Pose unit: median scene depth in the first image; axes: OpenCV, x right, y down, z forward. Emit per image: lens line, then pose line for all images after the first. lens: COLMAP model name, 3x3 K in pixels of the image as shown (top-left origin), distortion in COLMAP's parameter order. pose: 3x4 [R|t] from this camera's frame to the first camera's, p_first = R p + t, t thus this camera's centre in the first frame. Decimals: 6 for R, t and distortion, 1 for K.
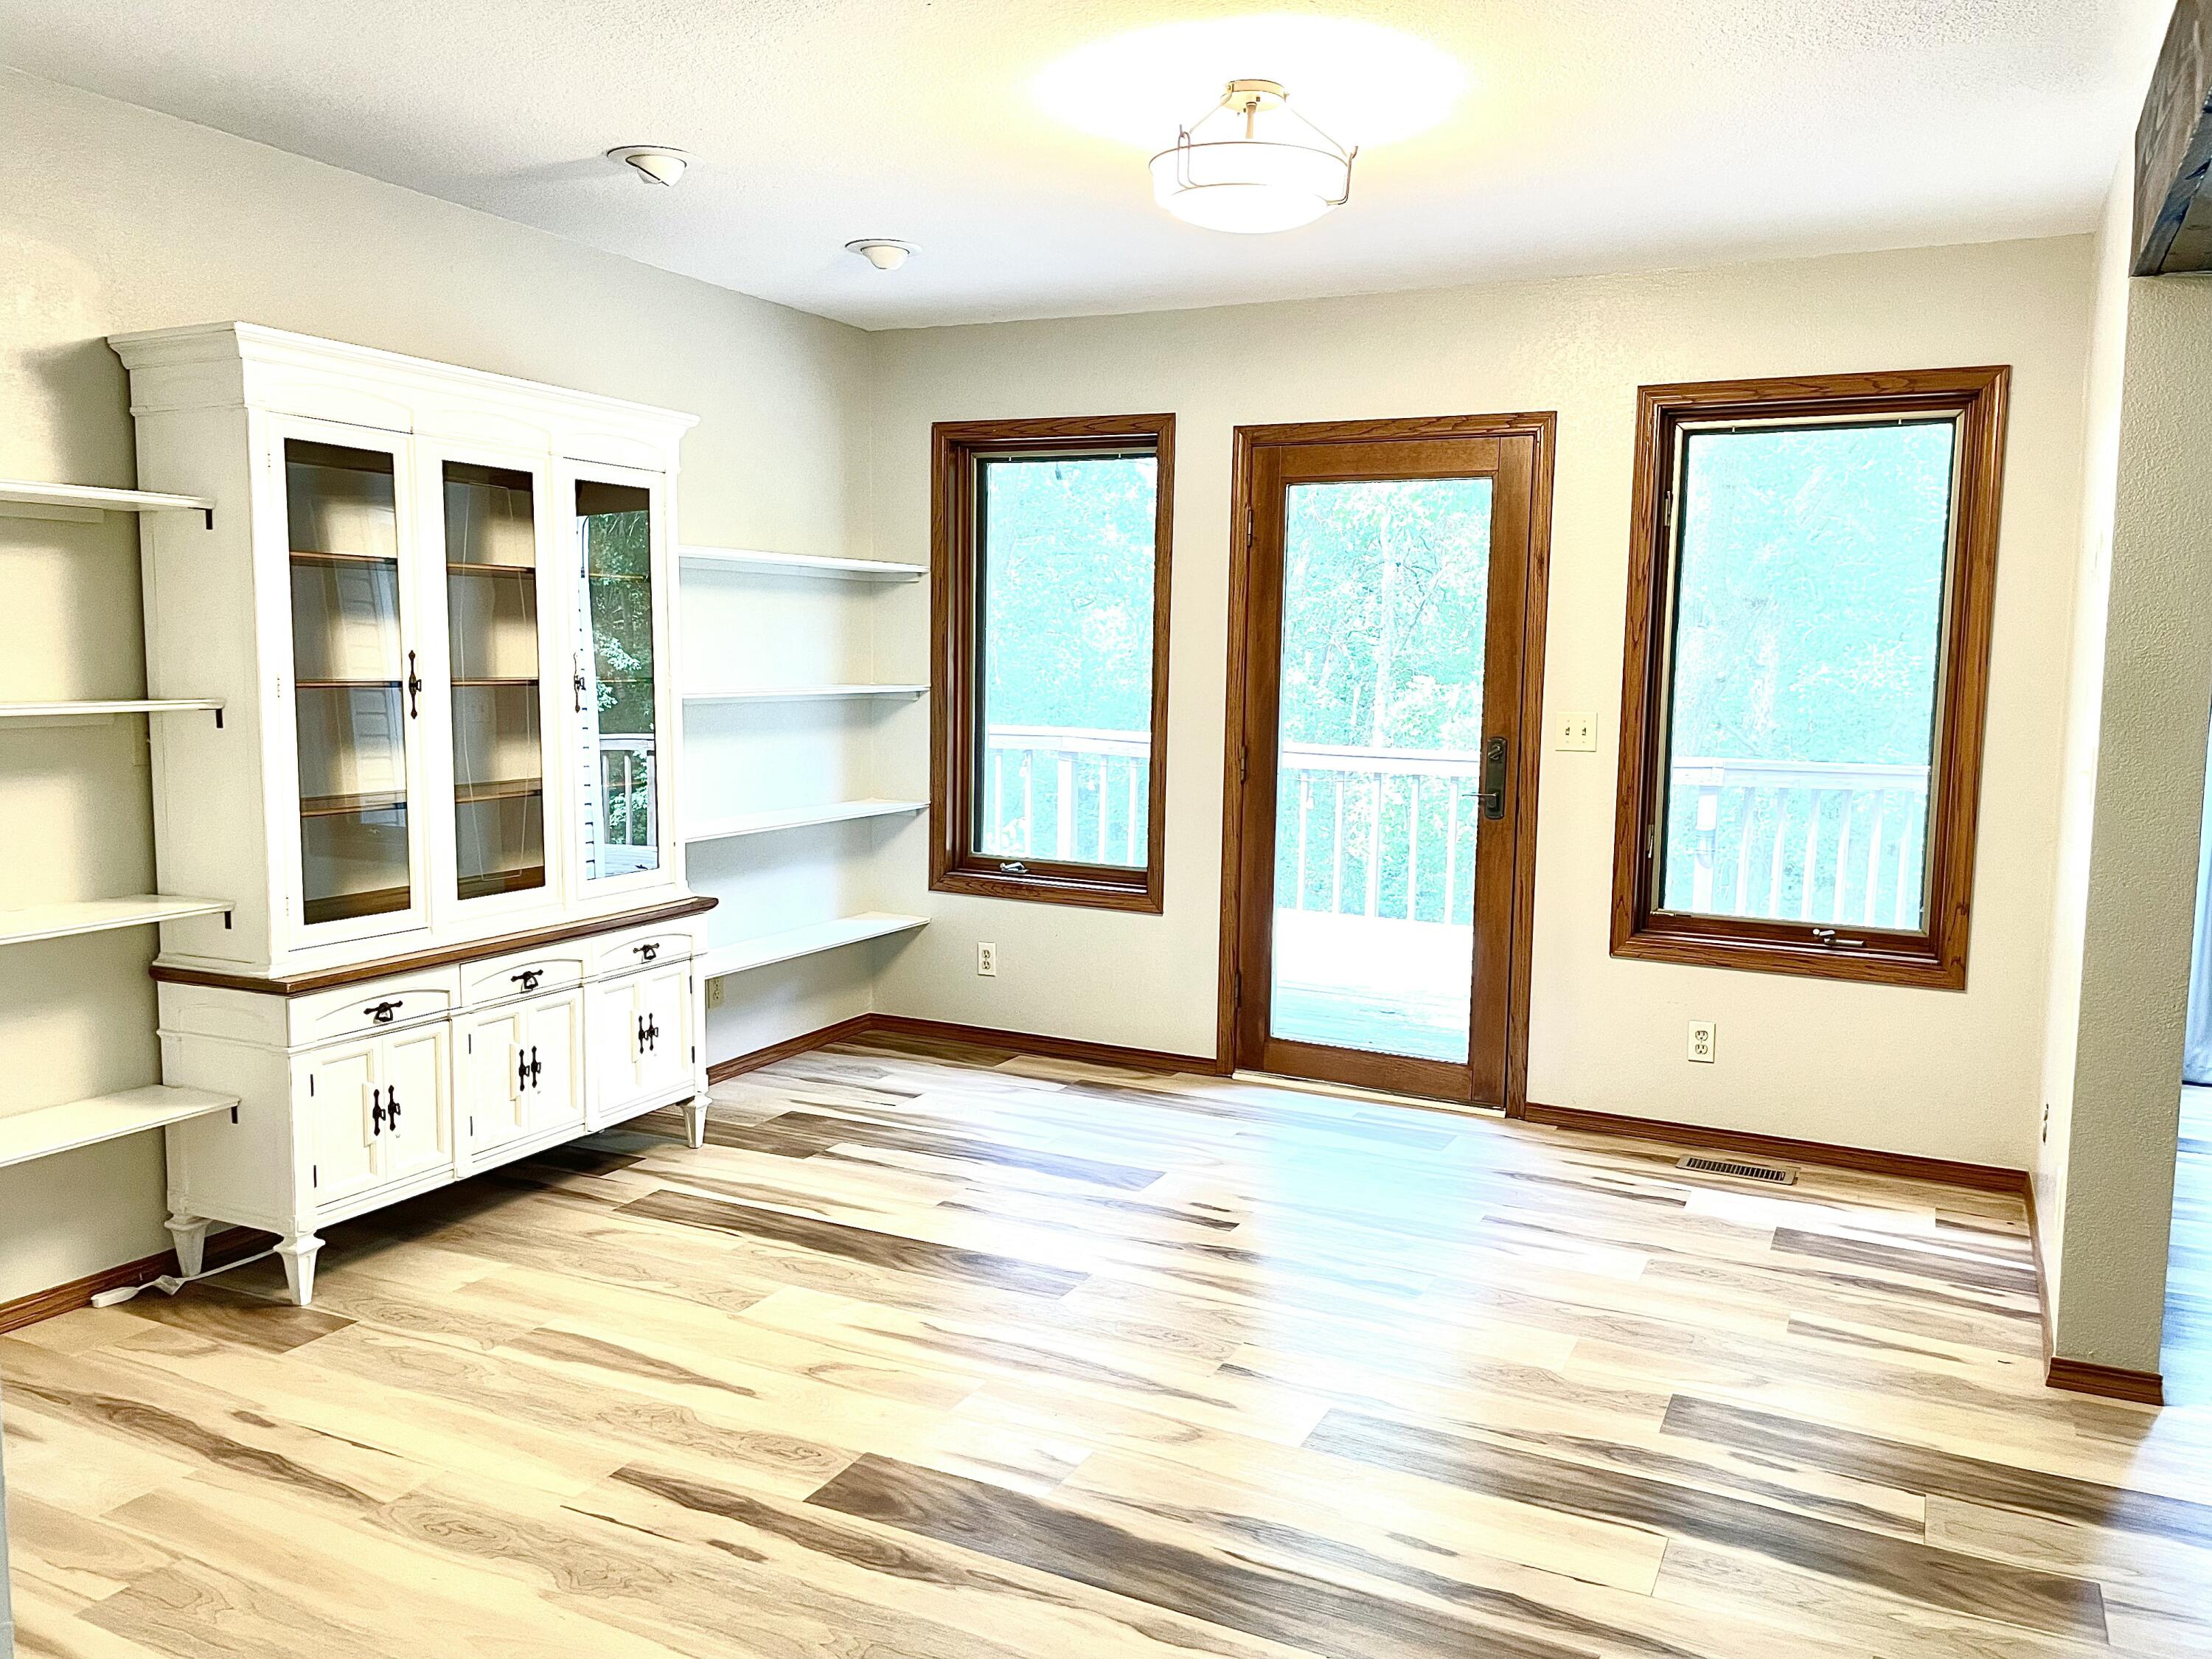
lens RADIAL K [[1685.9, 0, 1108.7], [0, 1685.9, 785.3], [0, 0, 1]] dist [0.078231, -0.105770]
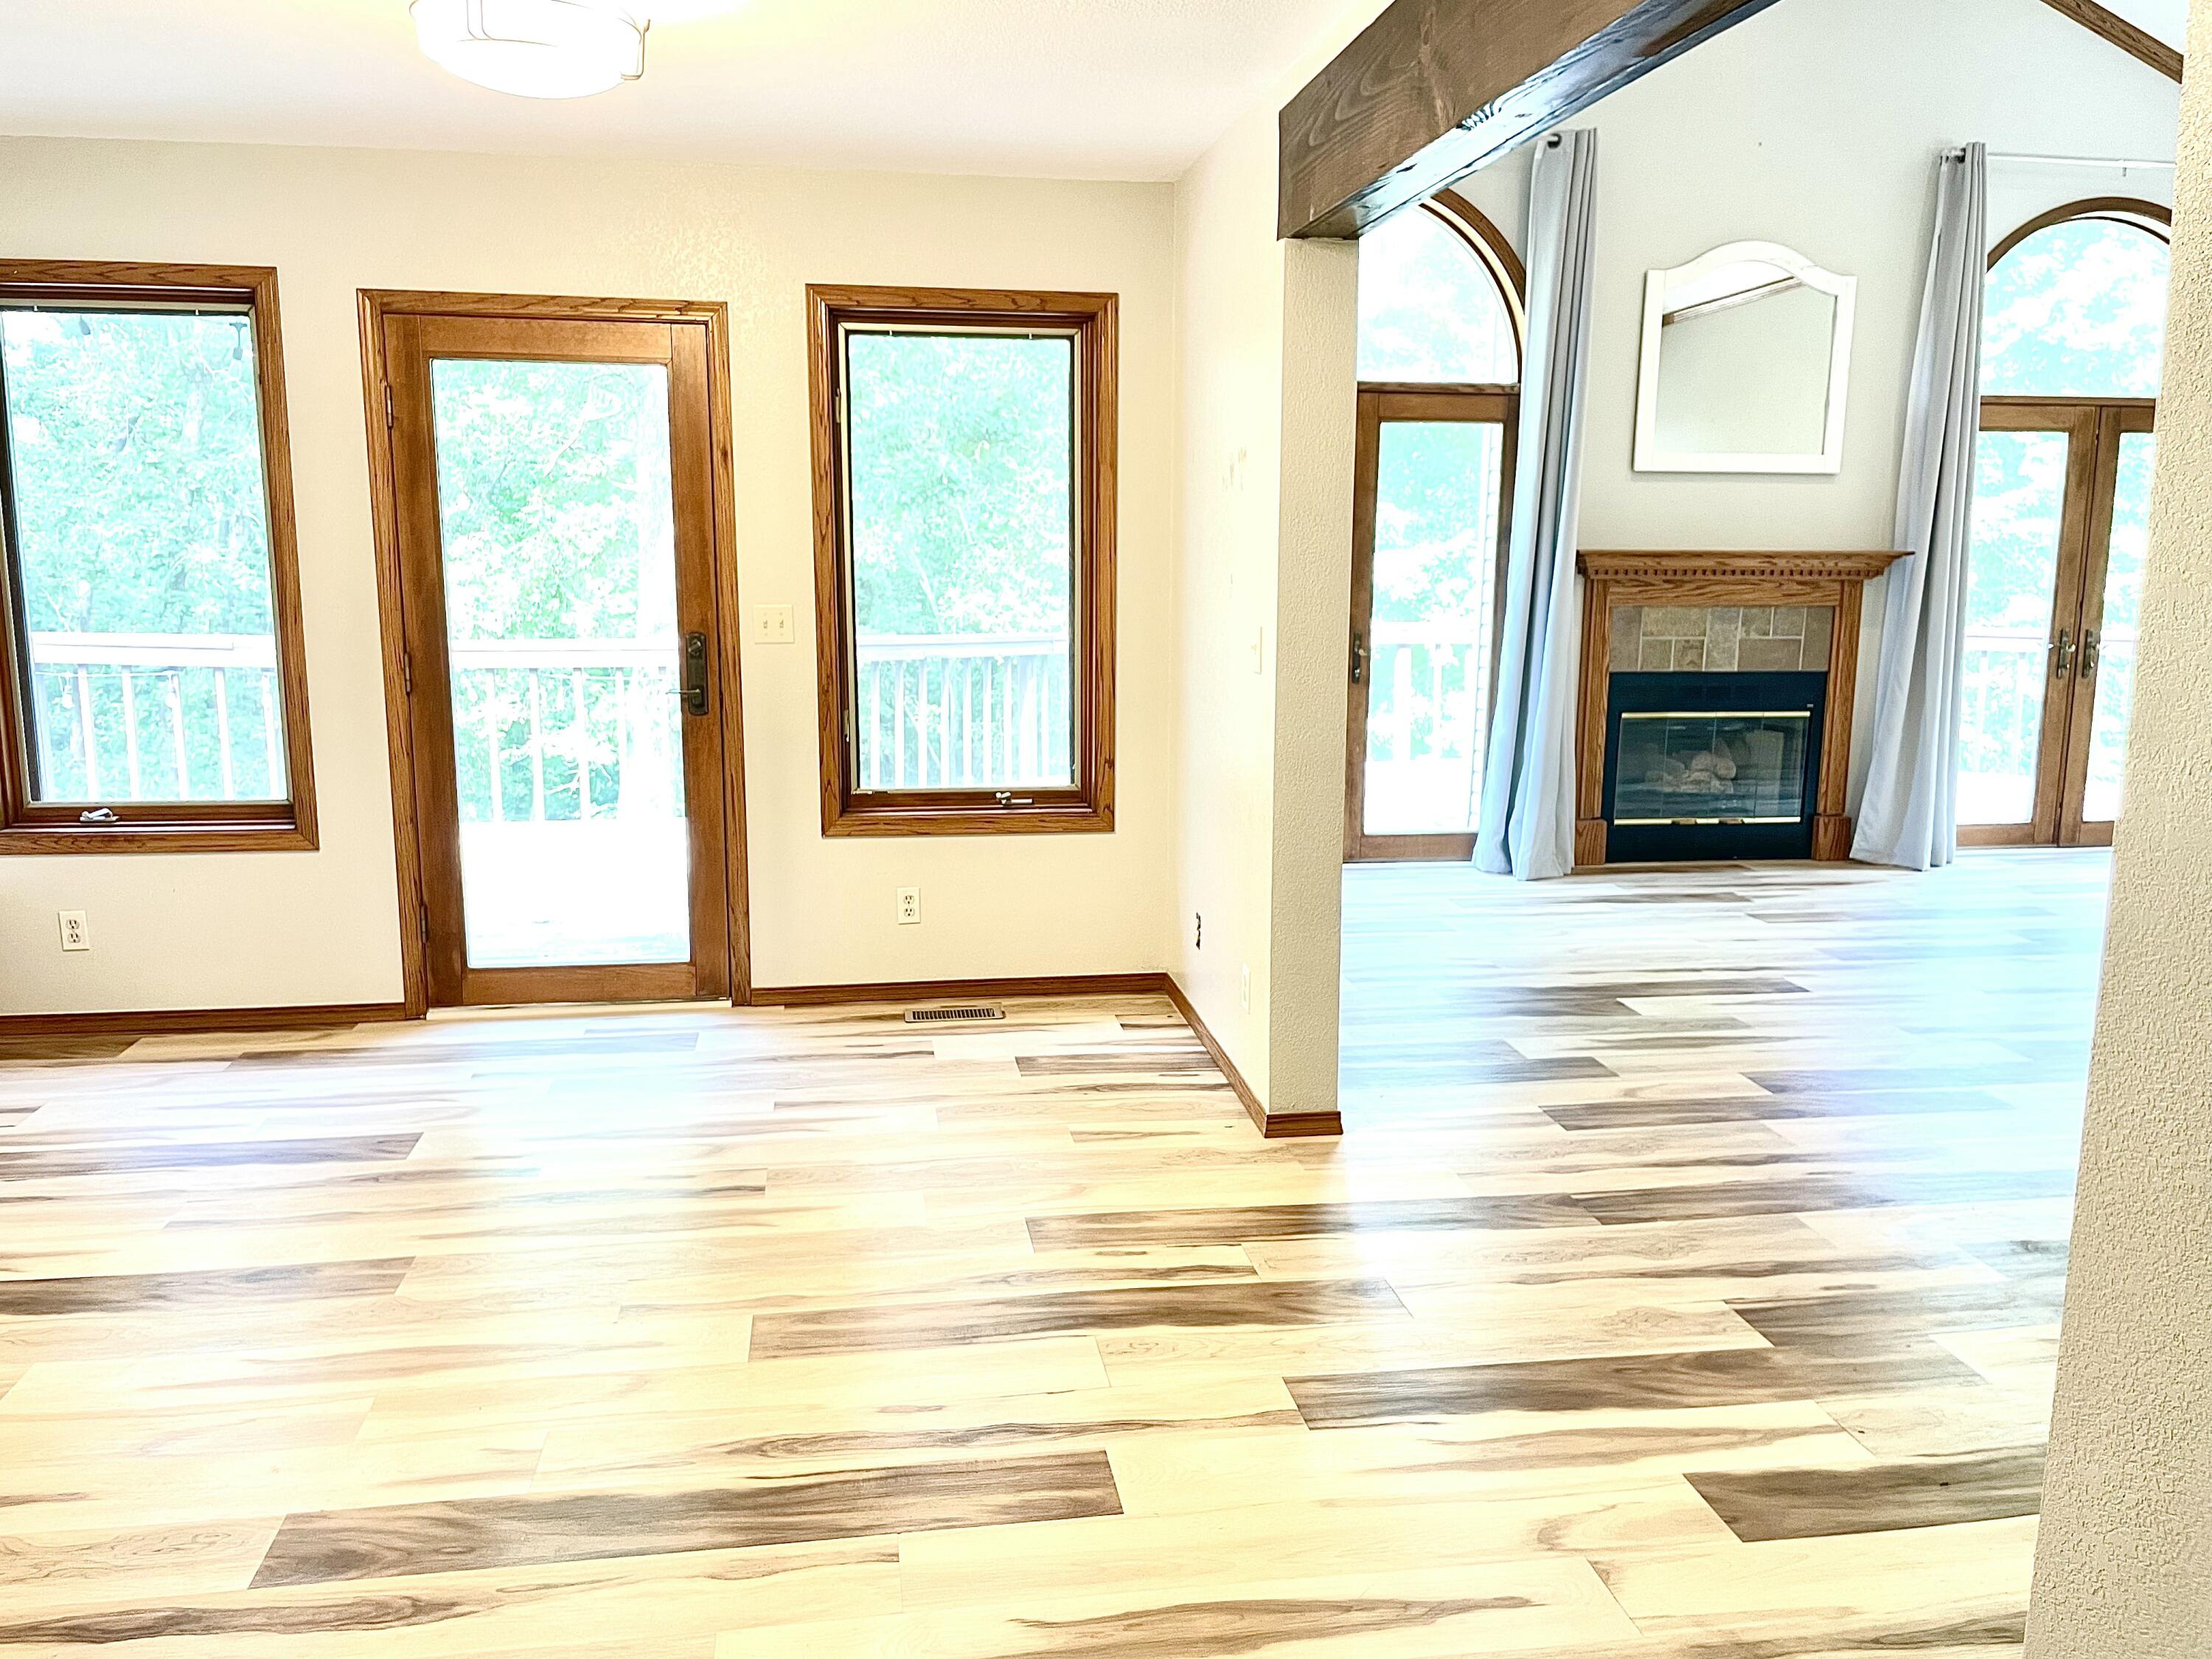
lens RADIAL K [[1685.9, 0, 1144.4], [0, 1685.9, 793.3], [0, 0, 1]] dist [0.078231, -0.105770]
pose [[0.811483, -0.101327, 0.575524, -0.142879], [0.054716, 0.993701, 0.097803, -0.018307], [-0.581808, -0.047875, 0.811916, 0.035322]]
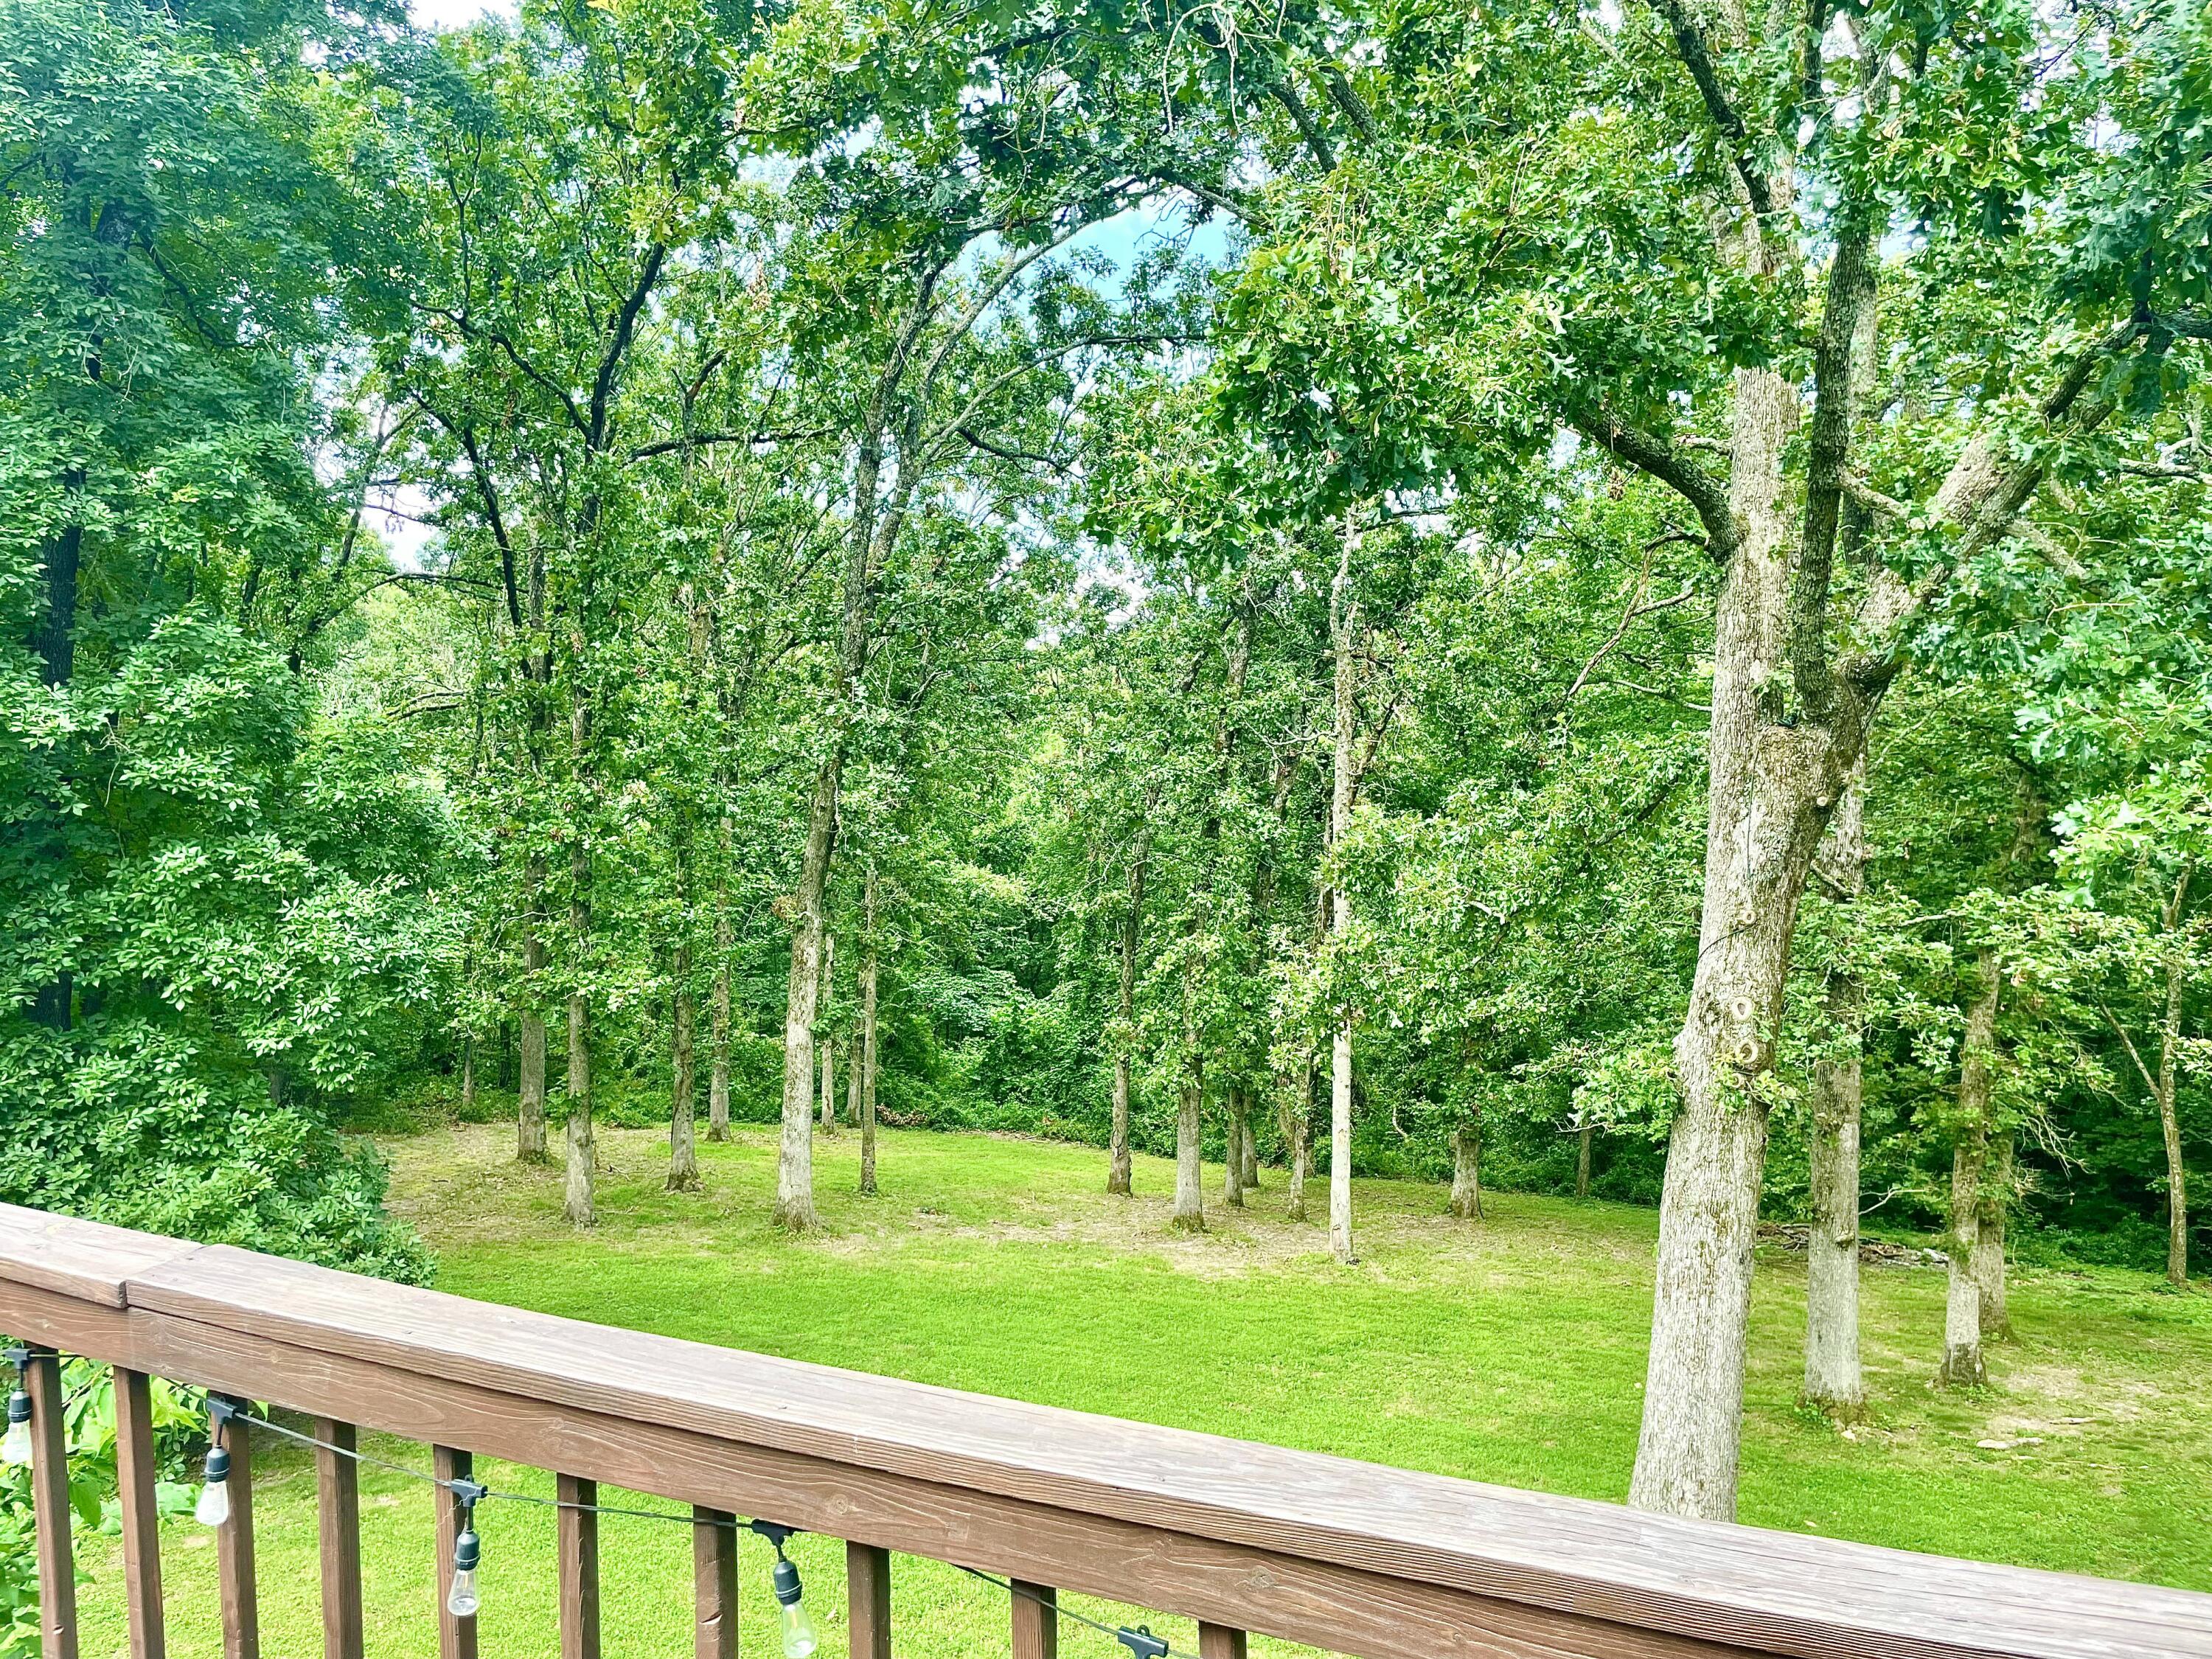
lens RADIAL K [[1685.9, 0, 1106.8], [0, 1685.9, 830.7], [0, 0, 1]] dist [0.078231, -0.105770]
pose [[0.999460, -0.032392, -0.005523, 0.488278], [0.032150, 0.998709, -0.039320, -0.181794], [0.006789, 0.039122, 0.999211, 1.811951]]
